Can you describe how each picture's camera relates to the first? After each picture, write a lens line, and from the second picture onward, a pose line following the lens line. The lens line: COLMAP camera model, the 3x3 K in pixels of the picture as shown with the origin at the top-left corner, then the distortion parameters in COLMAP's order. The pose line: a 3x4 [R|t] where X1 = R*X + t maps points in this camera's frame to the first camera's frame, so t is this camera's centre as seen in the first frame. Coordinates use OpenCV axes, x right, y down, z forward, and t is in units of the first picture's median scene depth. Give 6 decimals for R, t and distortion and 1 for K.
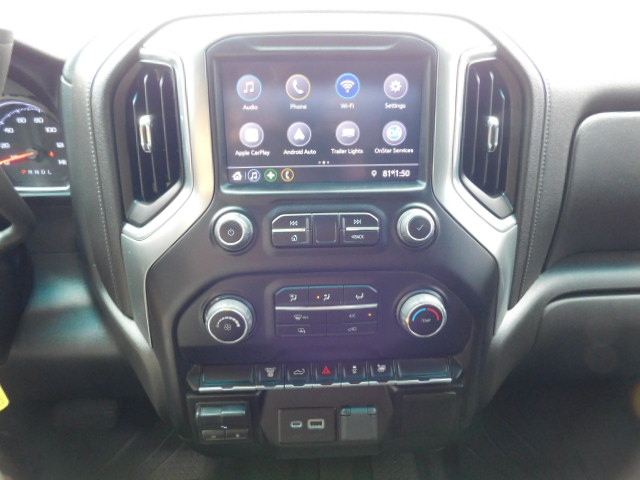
lens RADIAL K [[422.7, 0, 322.8], [0, 422.7, 239.9], [0, 0, 1]] dist [-0.082899, 0.063839]
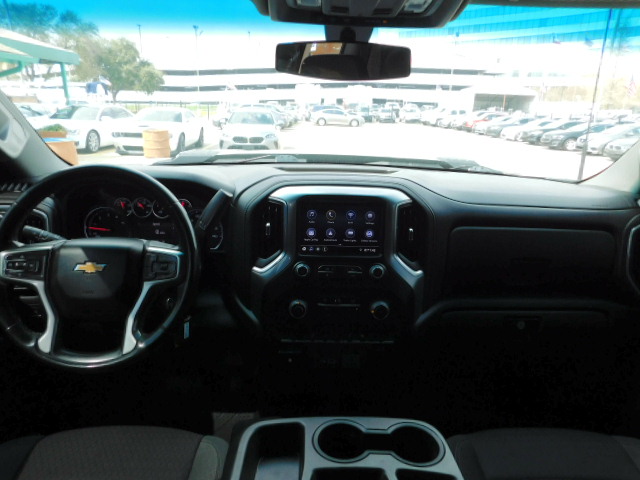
lens RADIAL K [[429.0, 0, 320.0], [0, 429.0, 240.0], [0, 0, 1]] dist [-0.015473, -0.000478]
pose [[0.999238, 0.037775, -0.009825, -0.091285], [-0.038750, 0.990270, -0.133657, 0.127599], [0.004680, 0.133936, 0.990979, -1.485931]]
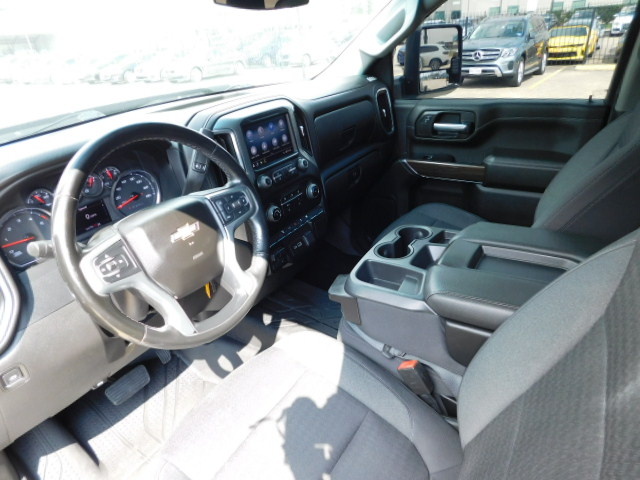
lens RADIAL K [[422.7, 0, 322.8], [0, 422.7, 239.9], [0, 0, 1]] dist [-0.082899, 0.063839]
pose [[0.576360, -0.404648, 0.709978, -2.159542], [0.410288, 0.894648, 0.176828, -0.018730], [-0.706734, 0.189379, 0.681662, -1.158155]]
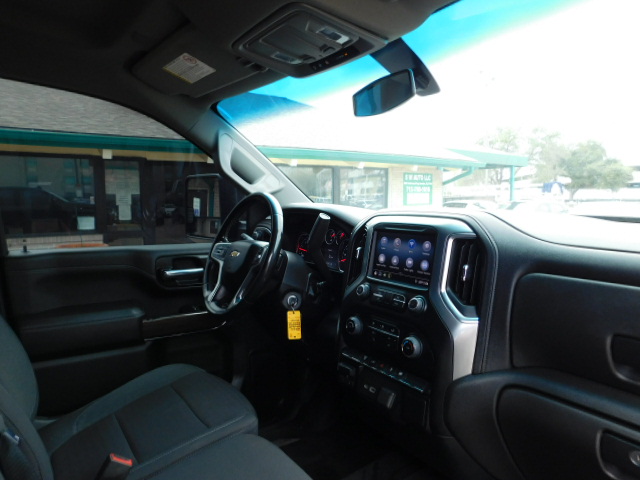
lens RADIAL K [[419.4, 0, 326.6], [0, 419.4, 237.9], [0, 0, 1]] dist [-0.001527, 0.003370]
pose [[0.546634, 0.078648, -0.833670, 1.790666], [-0.355690, 0.923108, -0.146139, 0.134450], [0.758074, 0.376413, 0.532576, -0.693552]]
